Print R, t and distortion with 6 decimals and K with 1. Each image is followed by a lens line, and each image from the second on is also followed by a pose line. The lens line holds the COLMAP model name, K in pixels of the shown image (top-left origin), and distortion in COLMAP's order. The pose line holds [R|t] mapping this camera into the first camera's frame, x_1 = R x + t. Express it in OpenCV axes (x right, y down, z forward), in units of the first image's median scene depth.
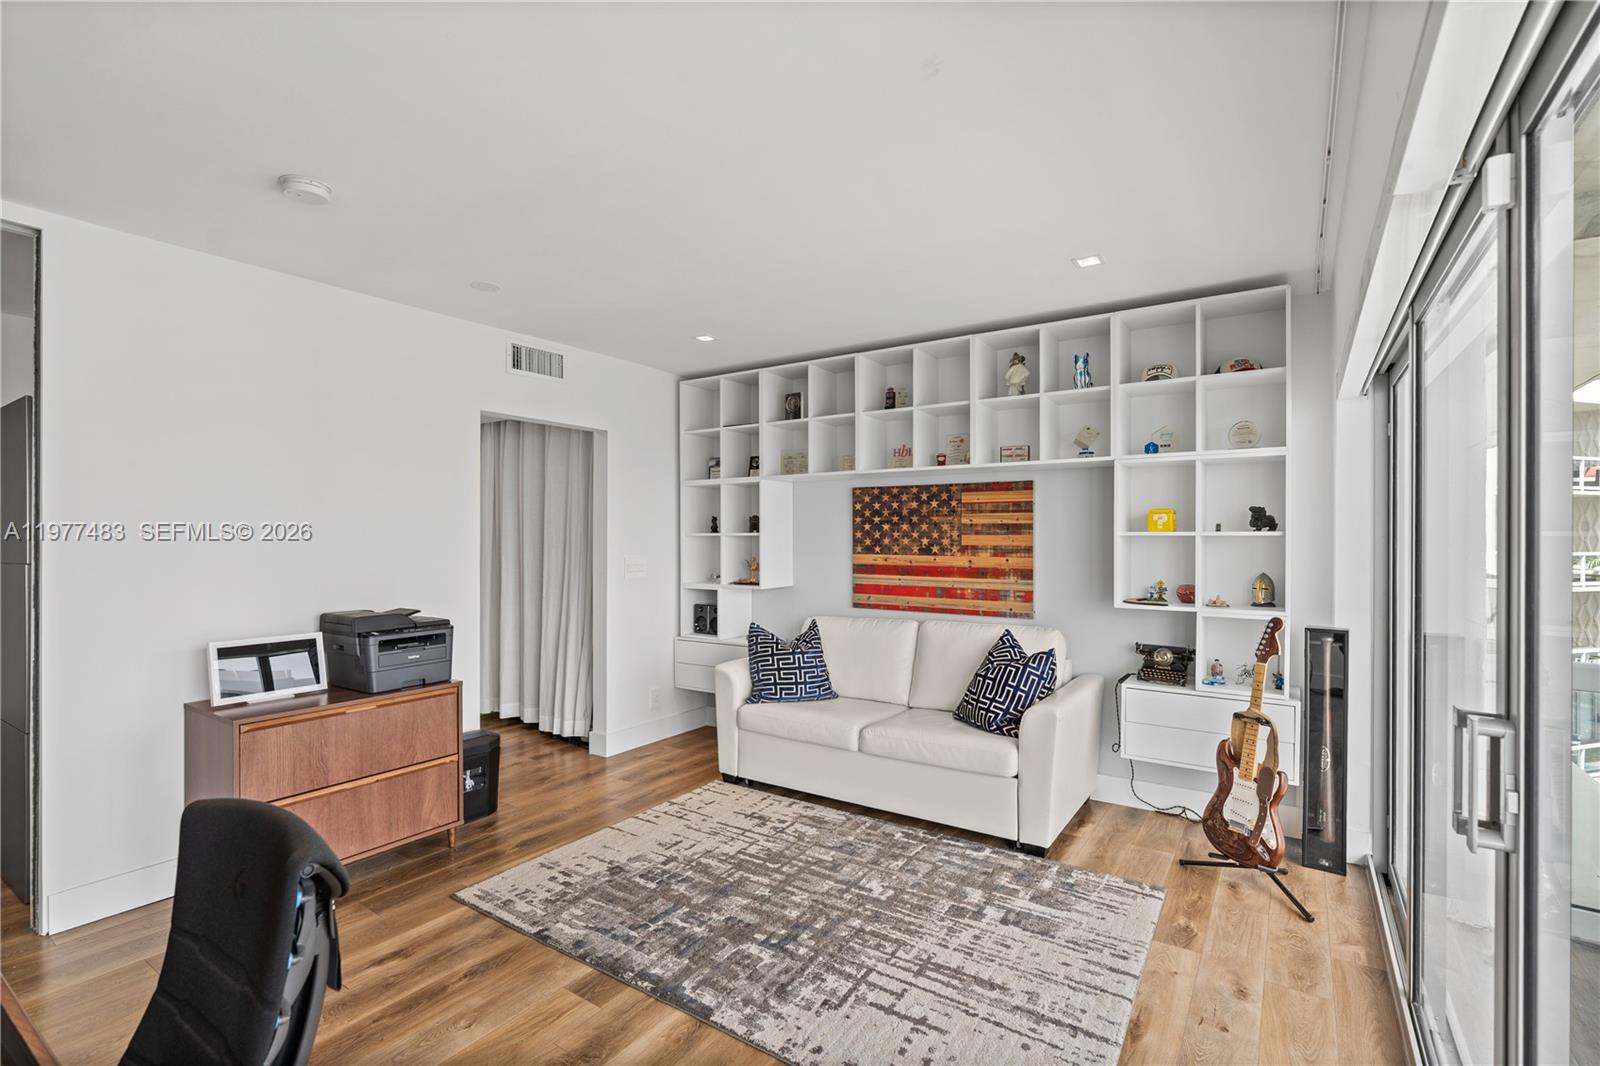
lens RADIAL K [[729.2, 0, 807.0], [0, 729.2, 541.0], [0, 0, 1]] dist [-0.002039, 0.000532]
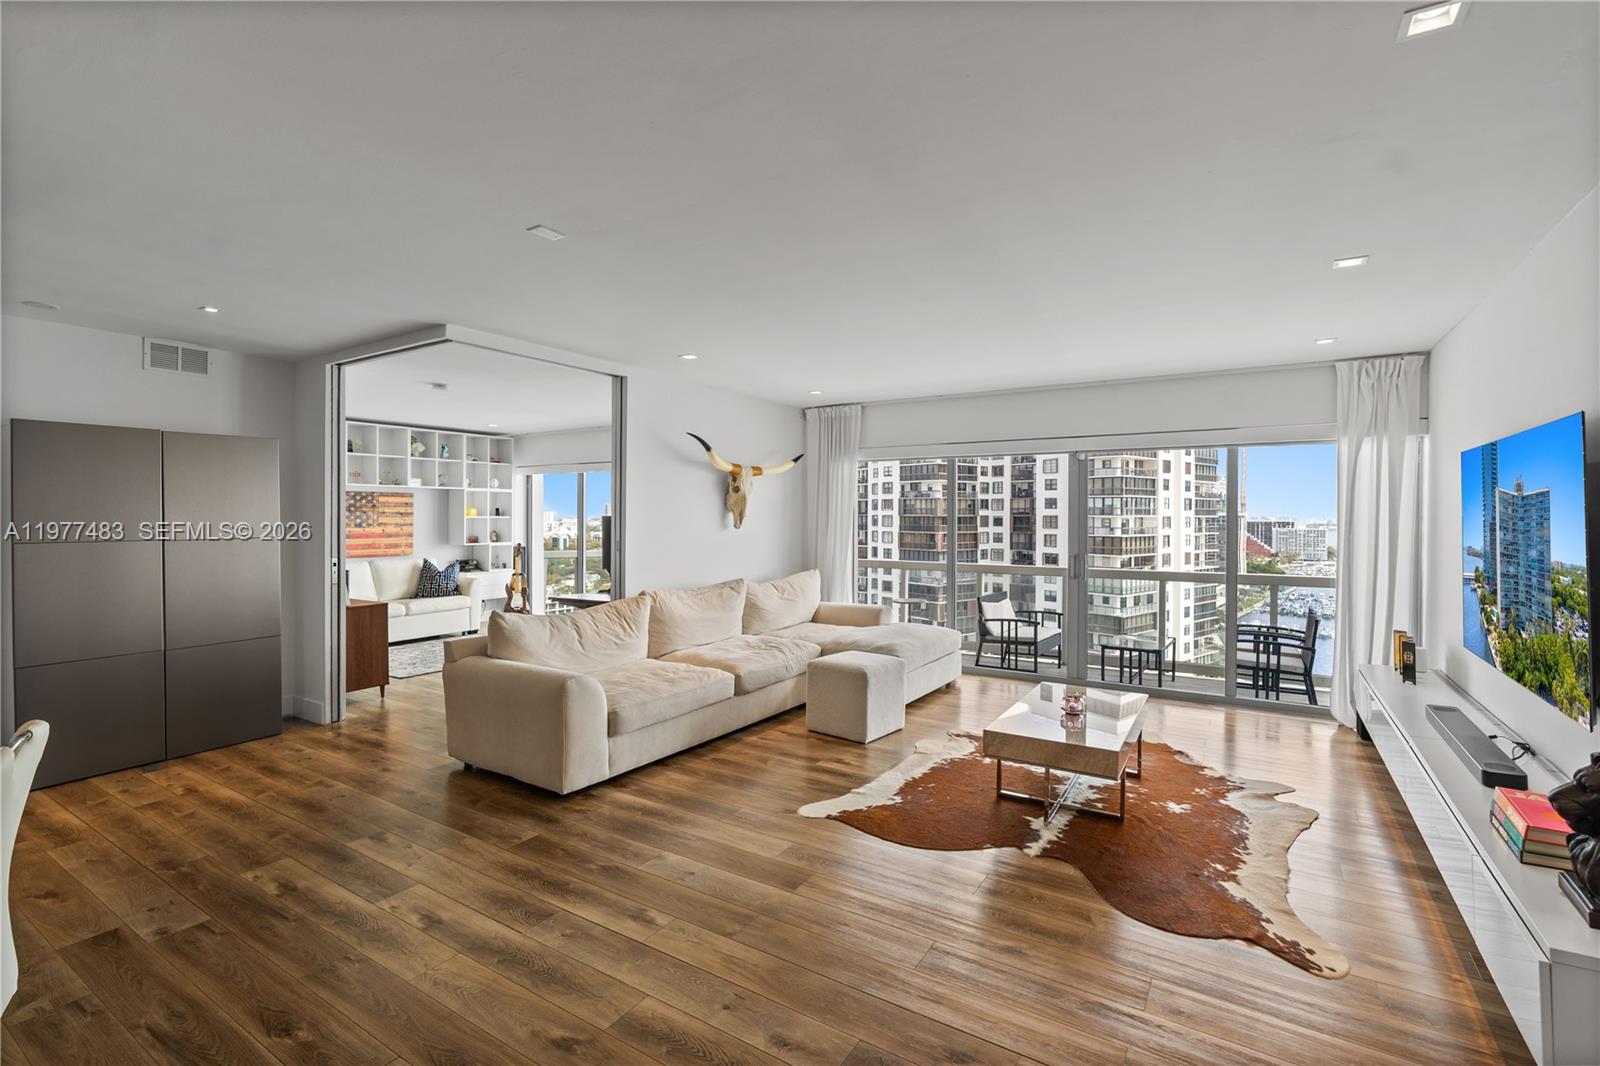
lens RADIAL K [[729.5, 0, 802.2], [0, 729.5, 521.6], [0, 0, 1]] dist [-0.003578, 0.000822]
pose [[-0.022654, -0.009232, 0.999701, -2.429049], [0.003748, 0.999950, 0.009319, -0.014792], [-0.999736, 0.003958, -0.022619, -0.178071]]
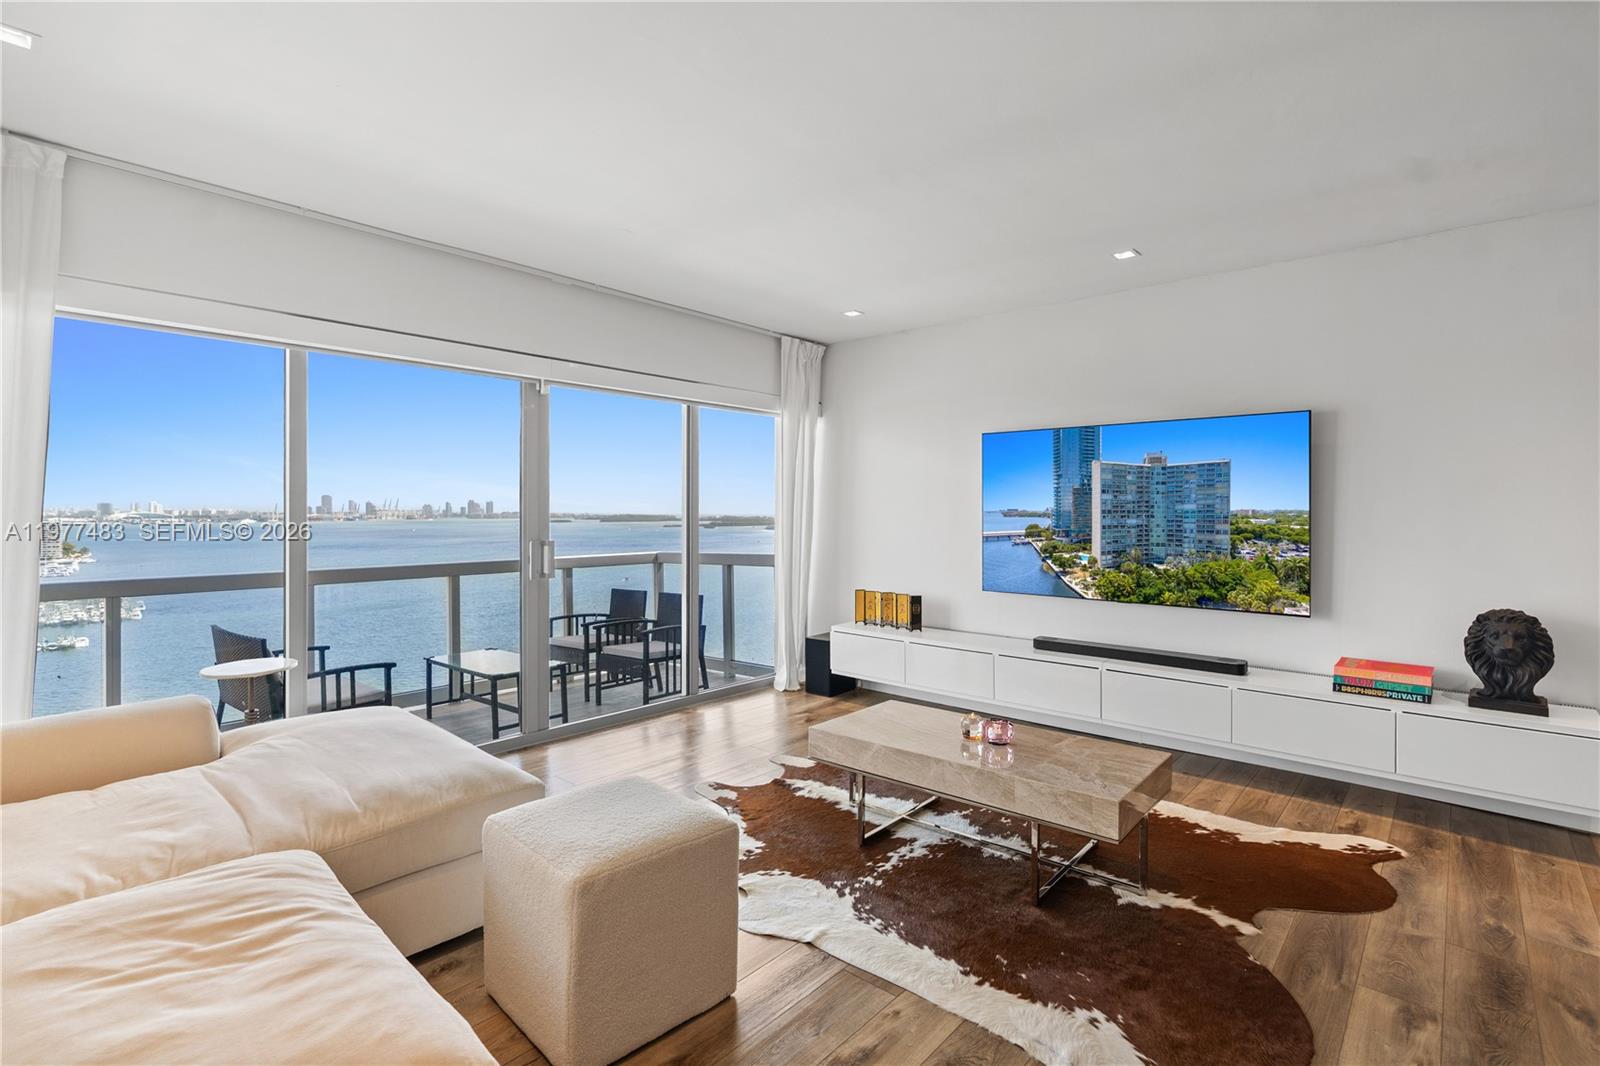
lens RADIAL K [[748.2, 0, 797.3], [0, 748.2, 512.0], [0, 0, 1]] dist [-0.004208, 0.000297]
pose [[-0.990399, -0.004370, 0.138166, -1.142353], [-0.003067, 0.999949, 0.009640, 0.030974], [-0.138201, 0.009124, -0.990362, 0.259185]]
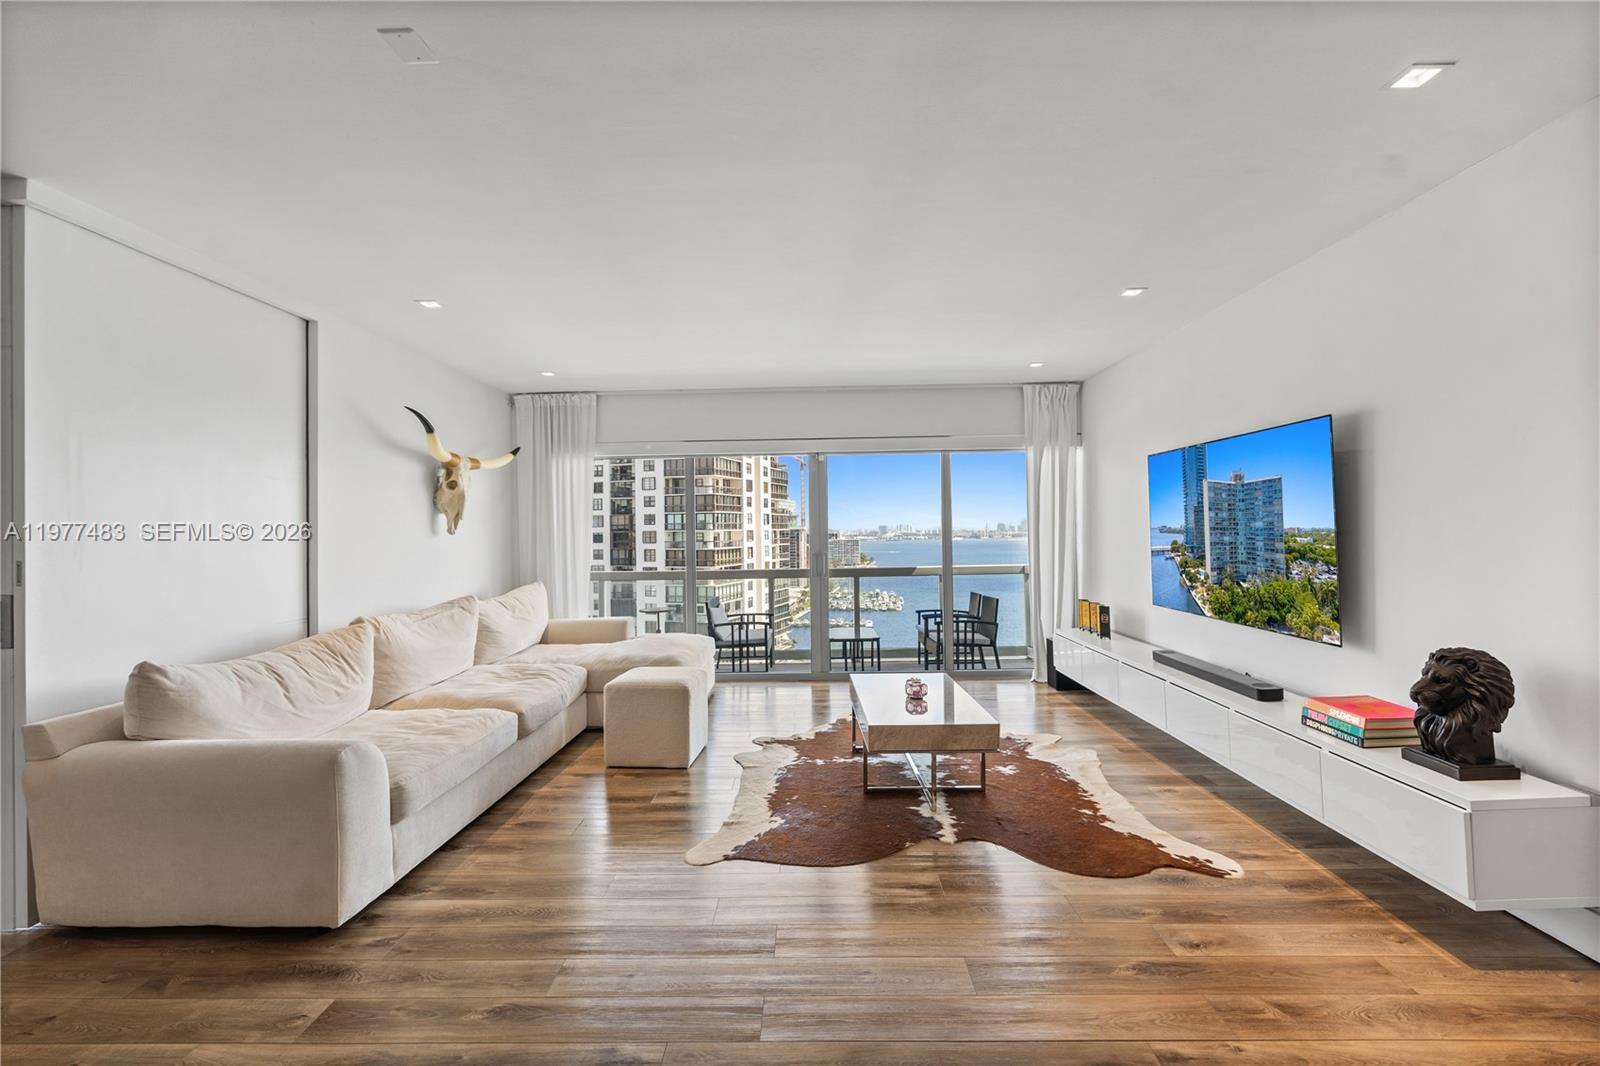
lens RADIAL K [[725.7, 0, 801.8], [0, 725.7, 520.4], [0, 0, 1]] dist [-0.003578, 0.000229]
pose [[-0.539800, 0.019951, 0.841557, -2.172741], [0.022305, 0.999707, -0.009393, 0.023399], [-0.841498, 0.013701, -0.540087, 0.163246]]
